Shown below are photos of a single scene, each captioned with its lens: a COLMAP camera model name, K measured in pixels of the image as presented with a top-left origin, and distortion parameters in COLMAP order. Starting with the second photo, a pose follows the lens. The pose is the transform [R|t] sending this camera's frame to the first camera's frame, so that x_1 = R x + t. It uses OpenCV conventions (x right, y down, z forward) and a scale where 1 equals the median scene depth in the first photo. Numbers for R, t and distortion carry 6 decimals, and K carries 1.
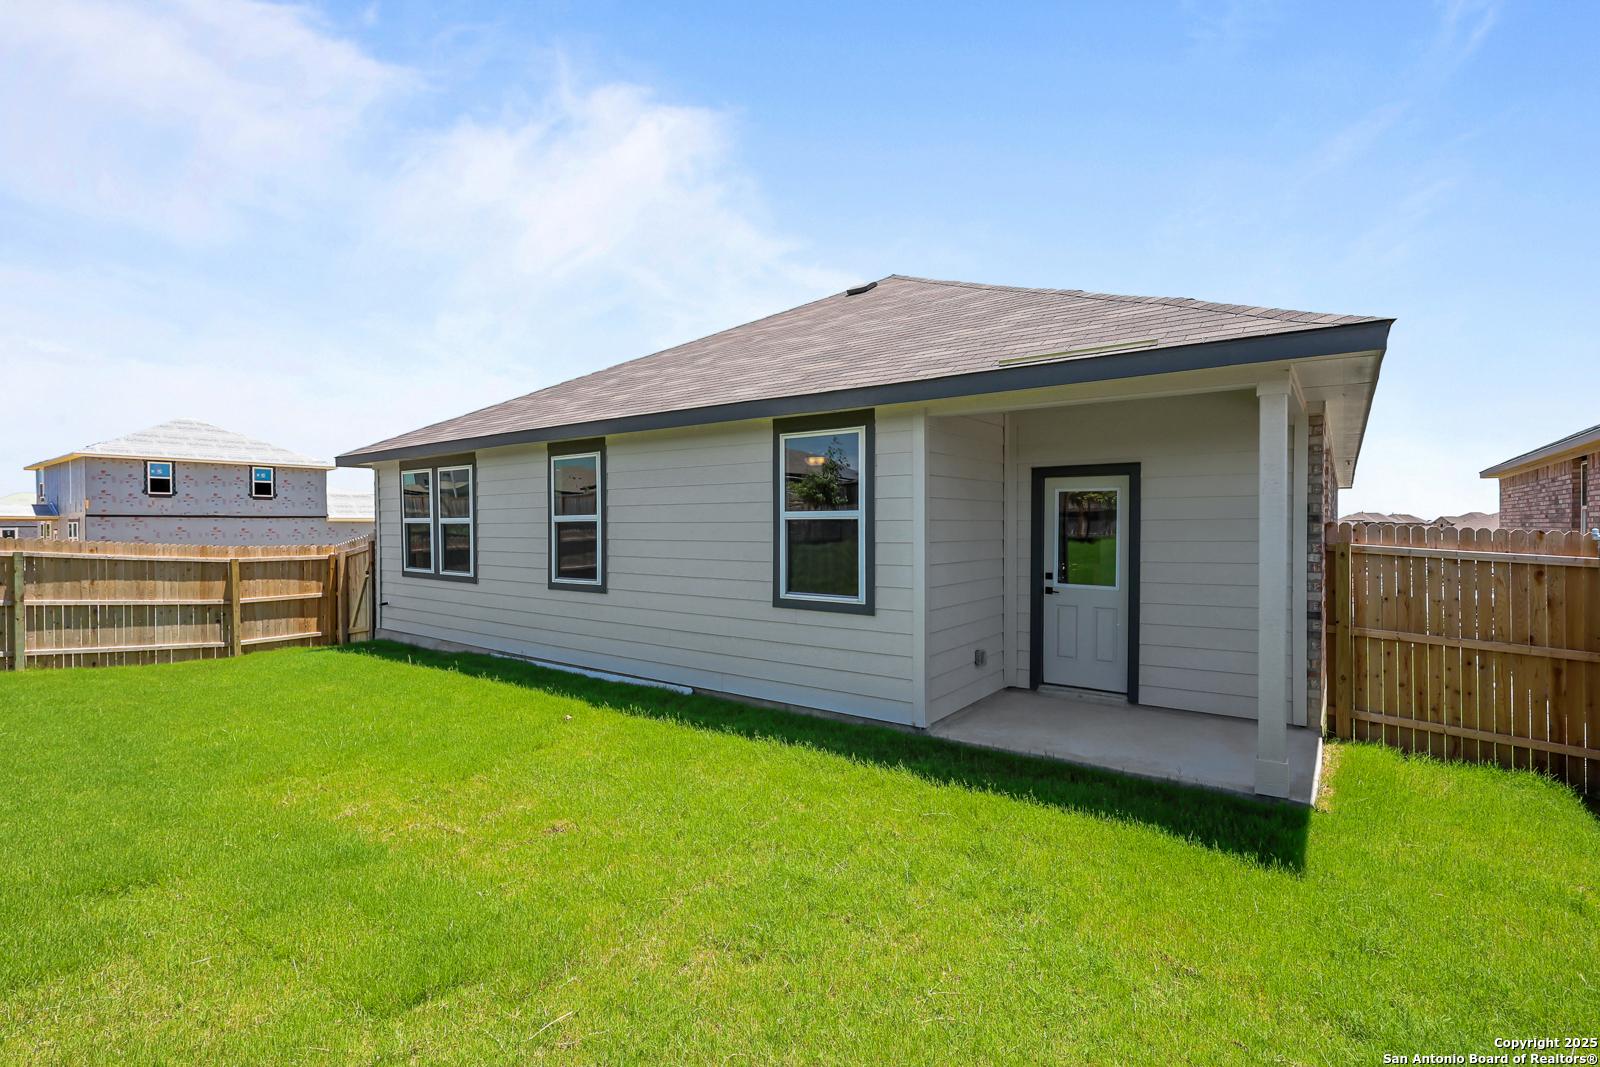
lens RADIAL K [[736.2, 0, 771.6], [0, 736.2, 536.5], [0, 0, 1]] dist [-0.006589, 0.002340]
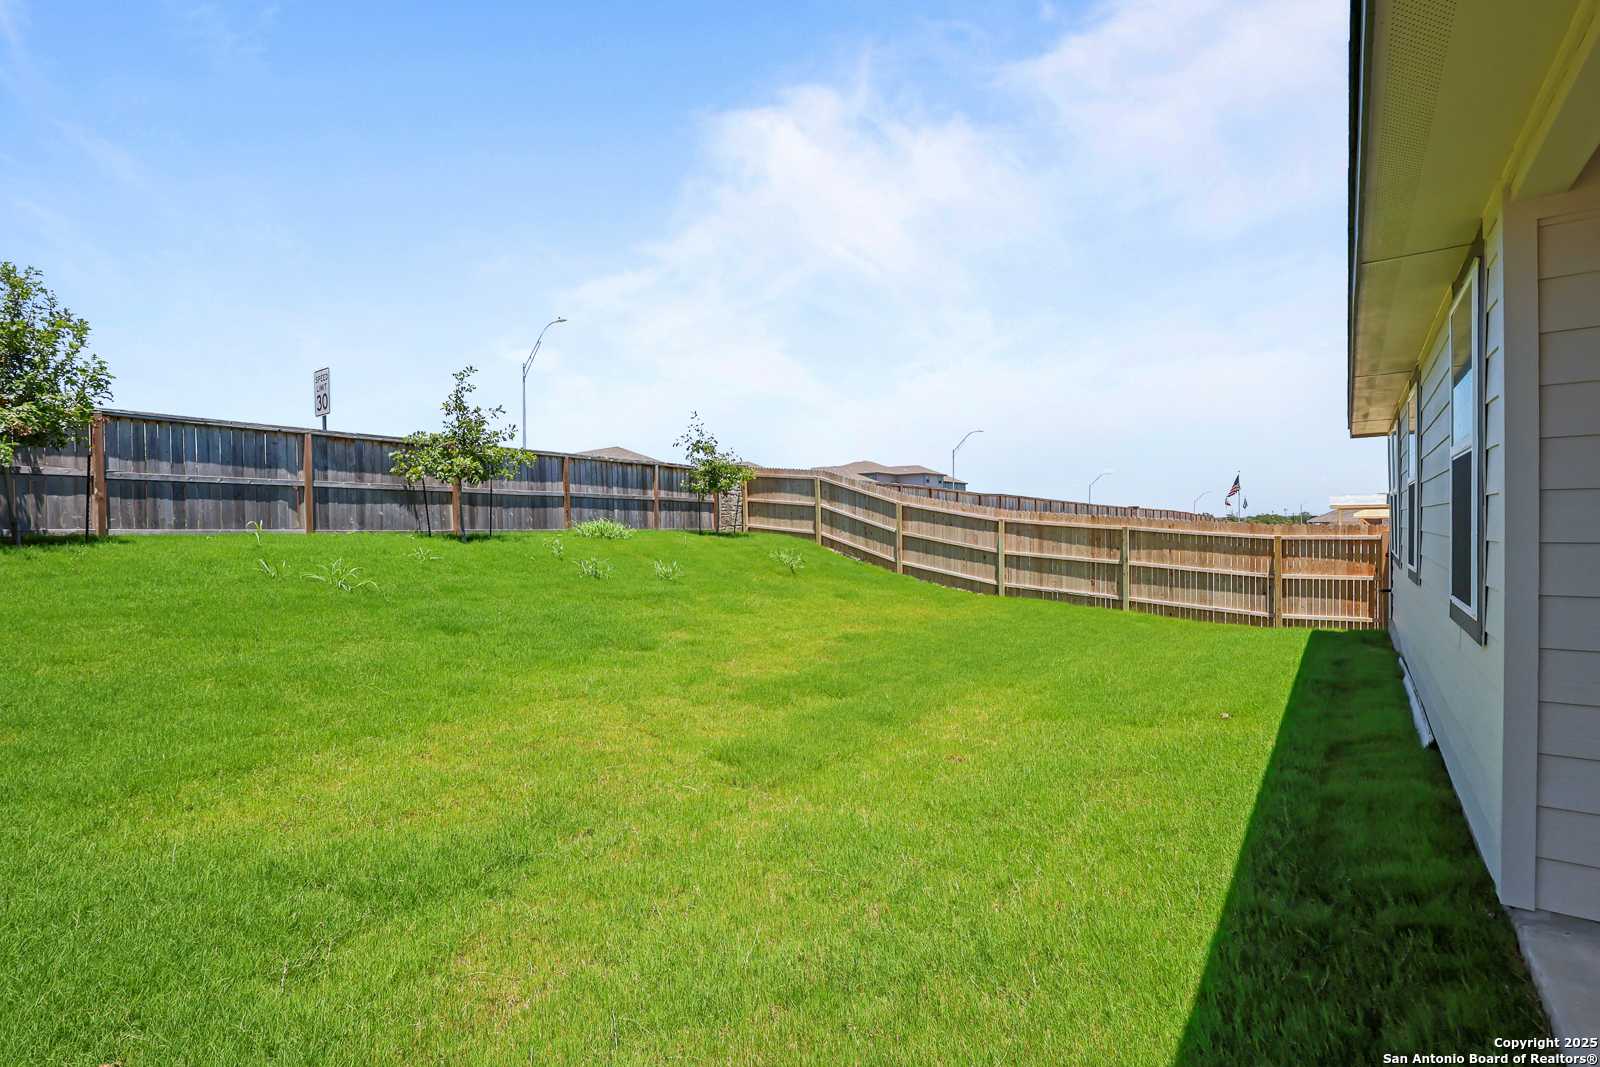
lens RADIAL K [[736.2, 0, 799.9], [0, 736.2, 528.5], [0, 0, 1]] dist [-0.006589, 0.002340]
pose [[0.031687, 0.007972, -0.999466, 0.344728], [-0.004313, 0.999960, 0.007839, 0.014683], [0.999489, 0.004062, 0.031720, 0.299027]]
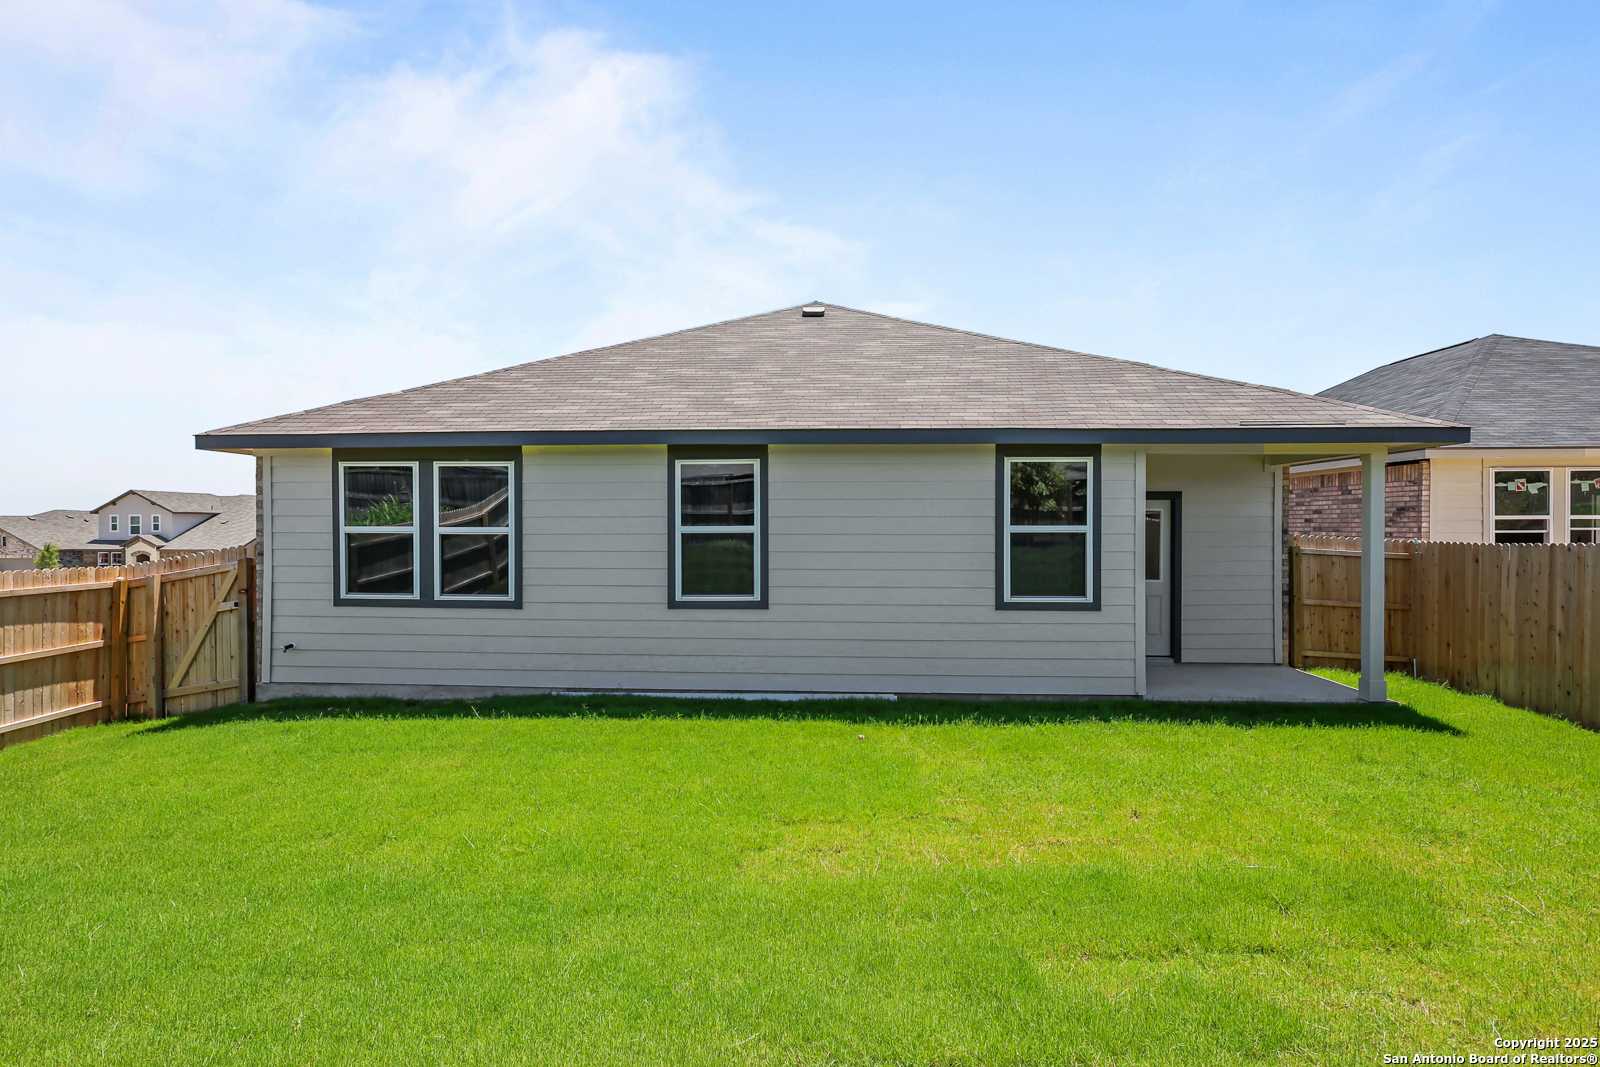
lens RADIAL K [[736.2, 0, 791.6], [0, 736.2, 527.2], [0, 0, 1]] dist [-0.006589, 0.002340]
pose [[0.830048, -0.000112, 0.557691, -0.563100], [0.007142, 0.999920, -0.010429, -0.013784], [-0.557646, 0.012640, 0.829983, 0.149961]]
